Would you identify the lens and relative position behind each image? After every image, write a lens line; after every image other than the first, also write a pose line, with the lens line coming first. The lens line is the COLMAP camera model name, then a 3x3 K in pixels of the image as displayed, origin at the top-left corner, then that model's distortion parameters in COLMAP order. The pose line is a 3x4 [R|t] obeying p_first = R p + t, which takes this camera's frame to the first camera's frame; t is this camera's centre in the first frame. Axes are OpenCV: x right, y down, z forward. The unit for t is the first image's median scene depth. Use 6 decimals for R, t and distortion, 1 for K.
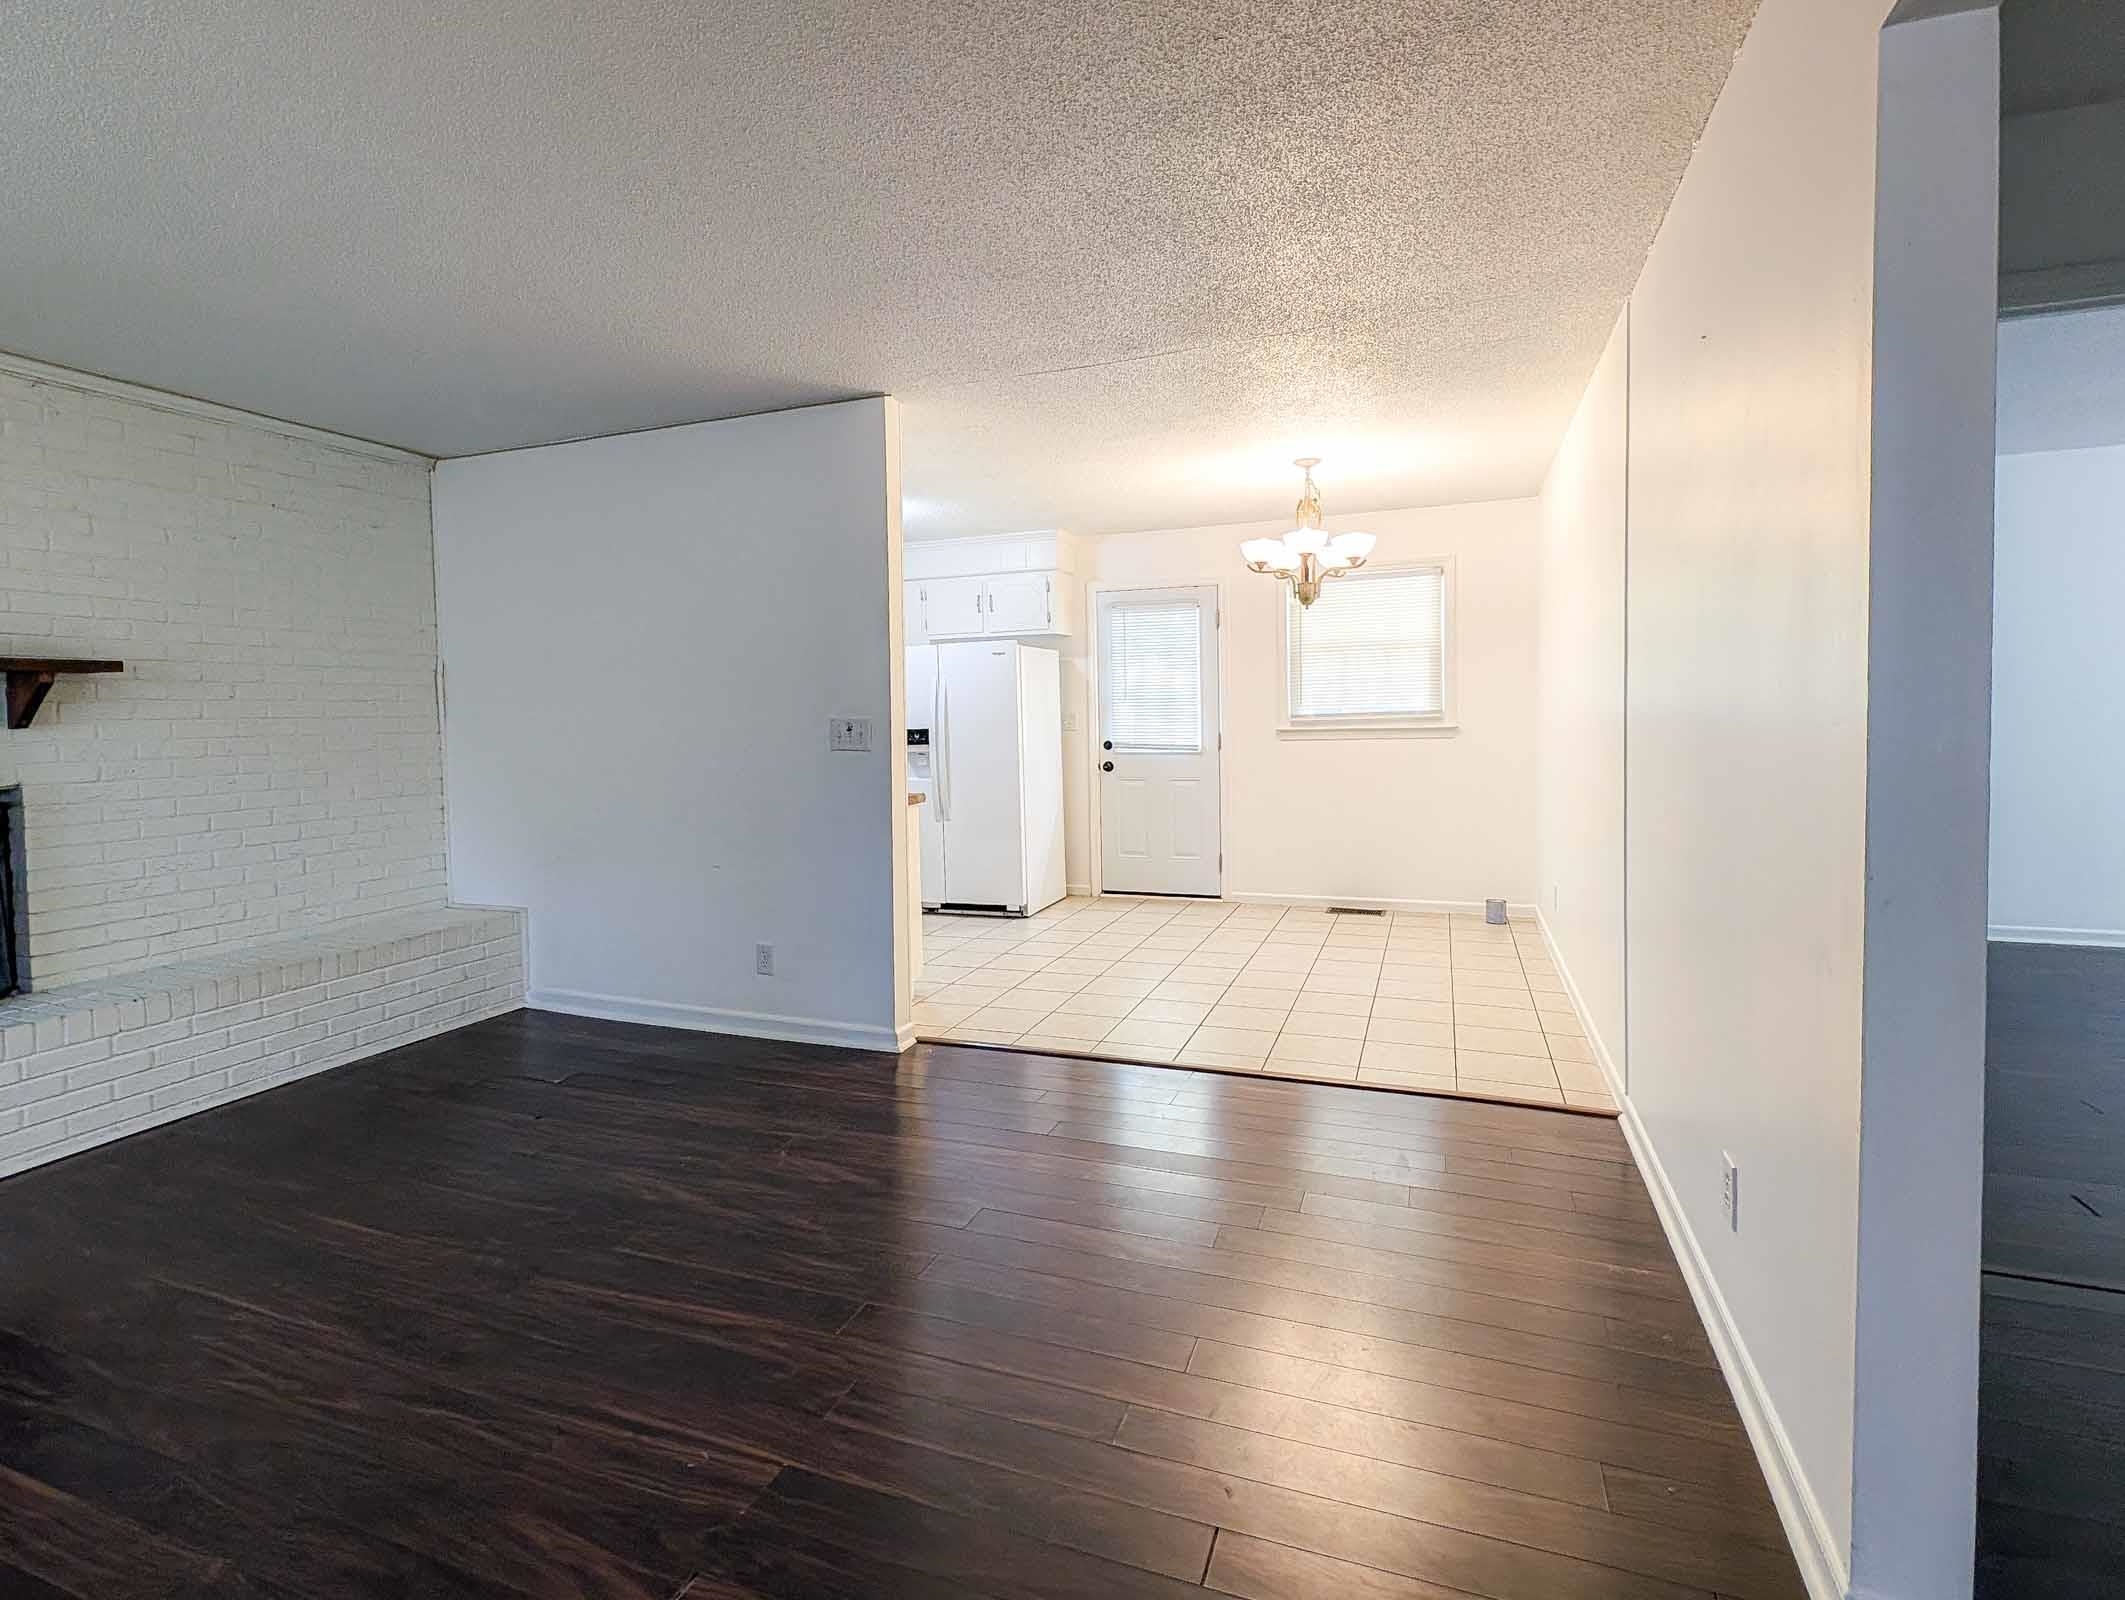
lens RADIAL K [[1018.4, 0, 1065.3], [0, 1018.4, 743.6], [0, 0, 1]] dist [-0.007643, -0.004218]
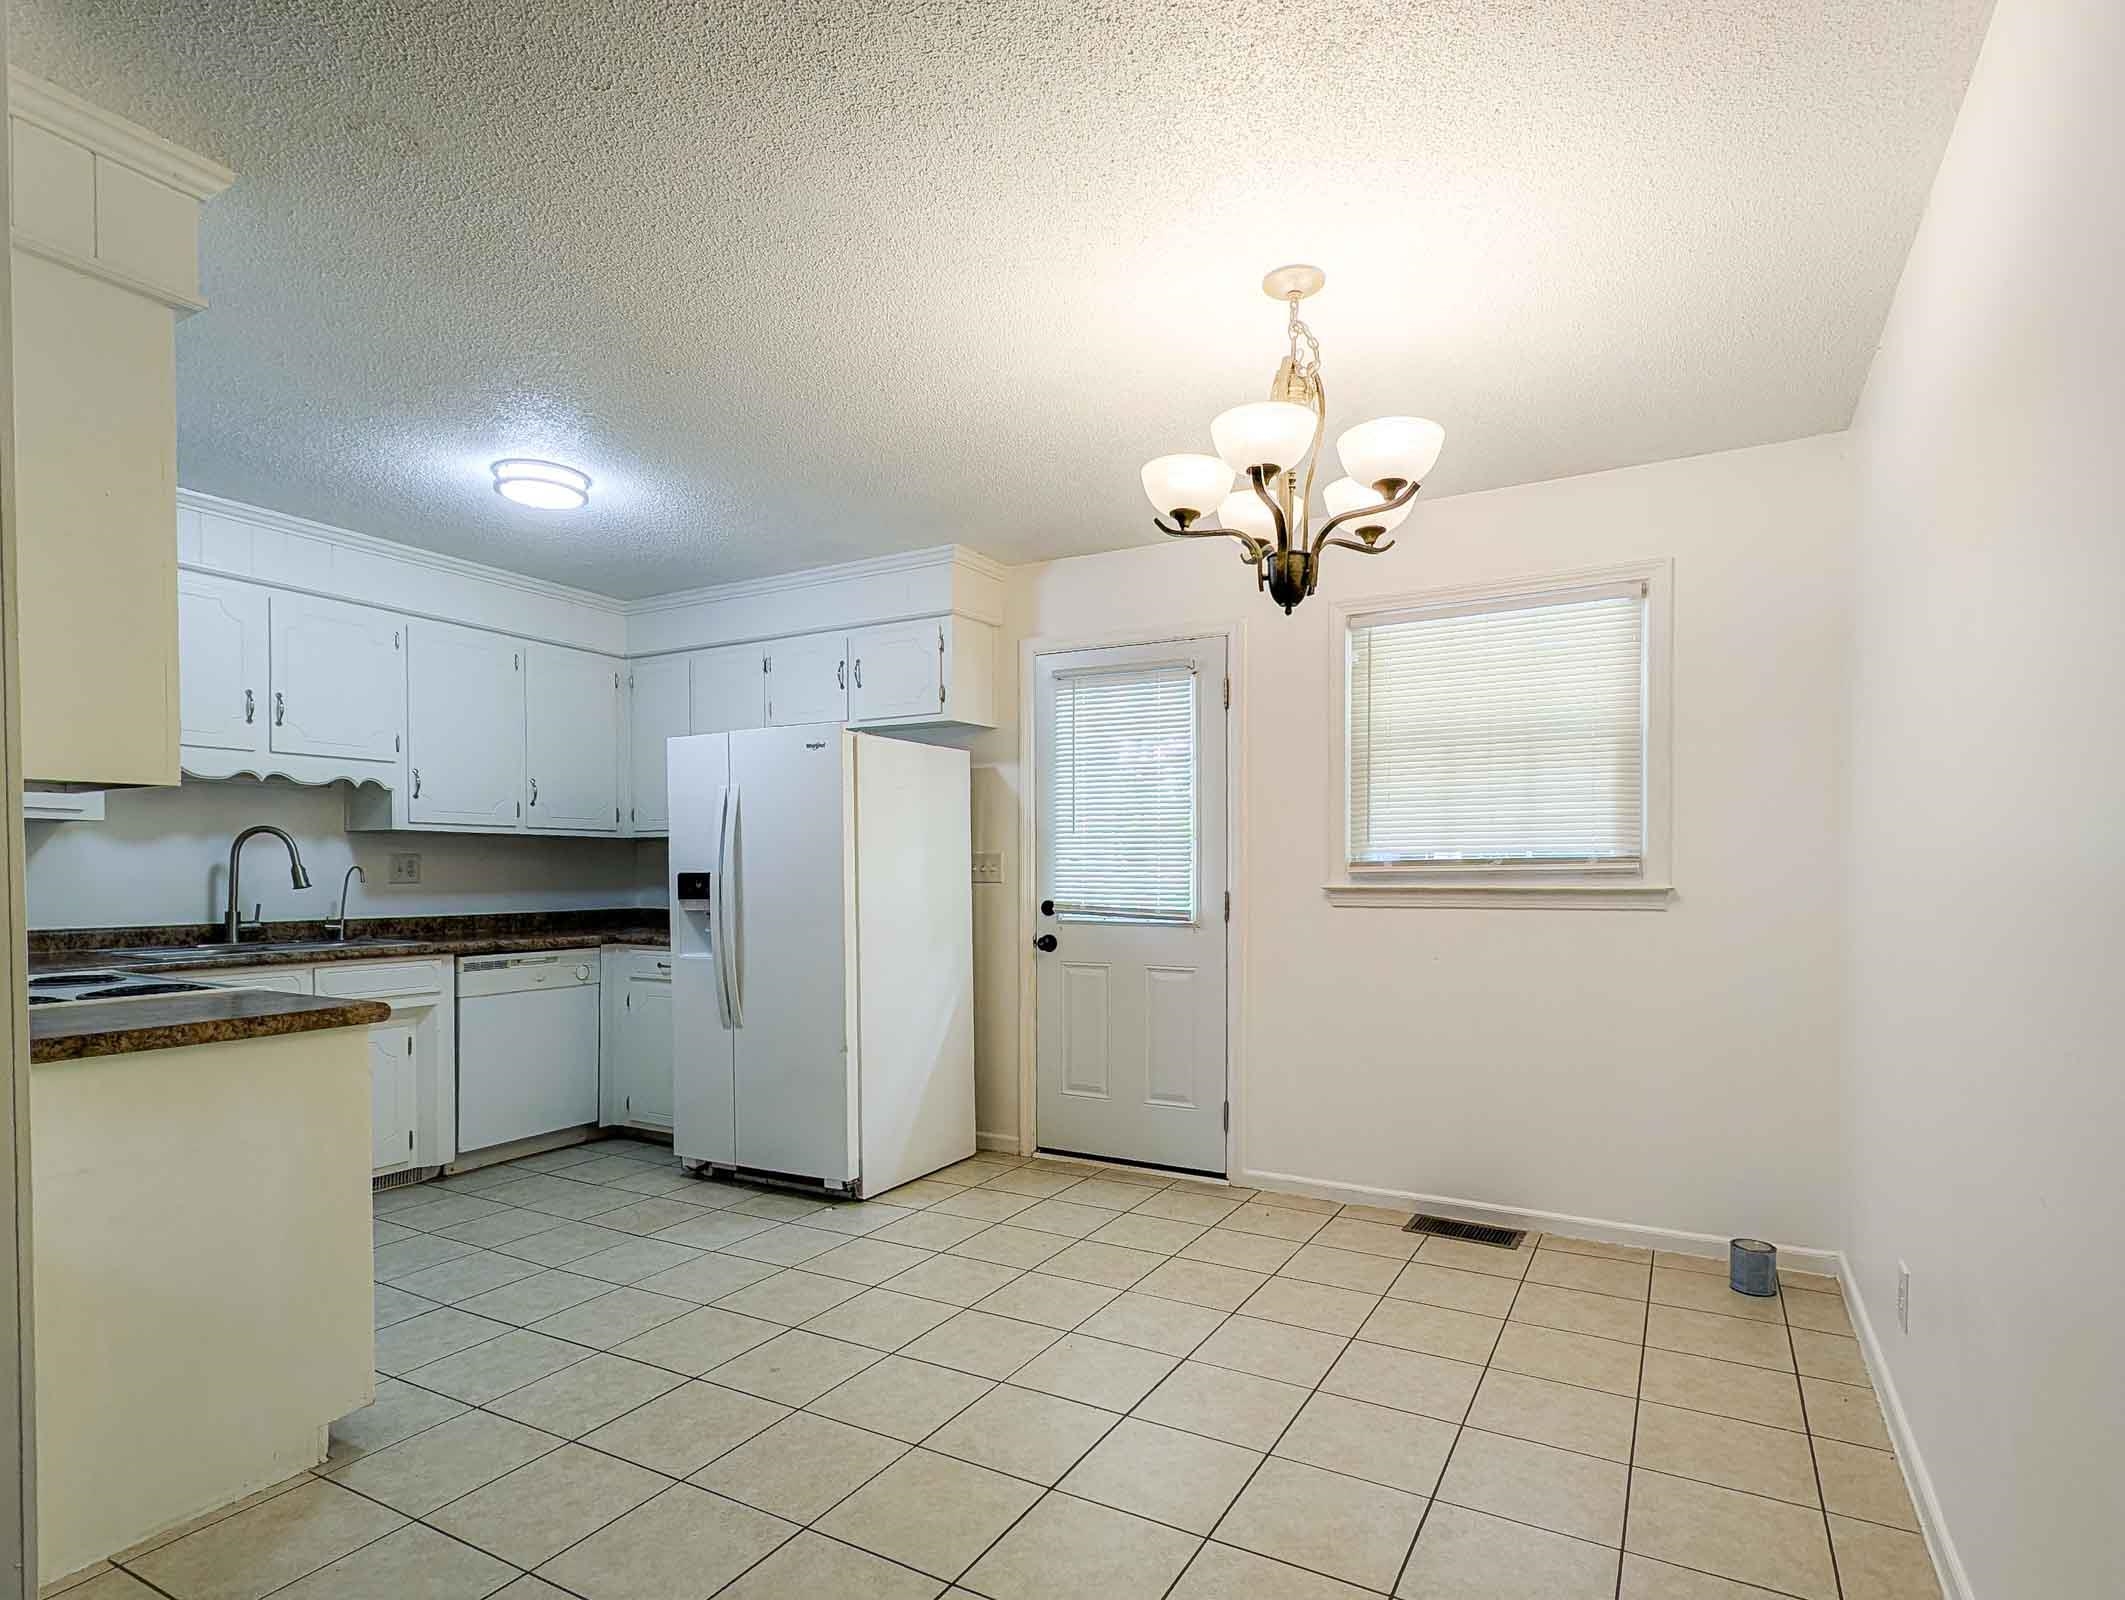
lens RADIAL K [[1018.4, 0, 1085.8], [0, 1018.4, 874.4], [0, 0, 1]] dist [-0.007643, -0.004218]
pose [[0.982860, 0.018830, -0.183387, 0.180609], [-0.023630, 0.999432, -0.024025, -0.004149], [0.182830, 0.027947, 0.982747, 0.424624]]
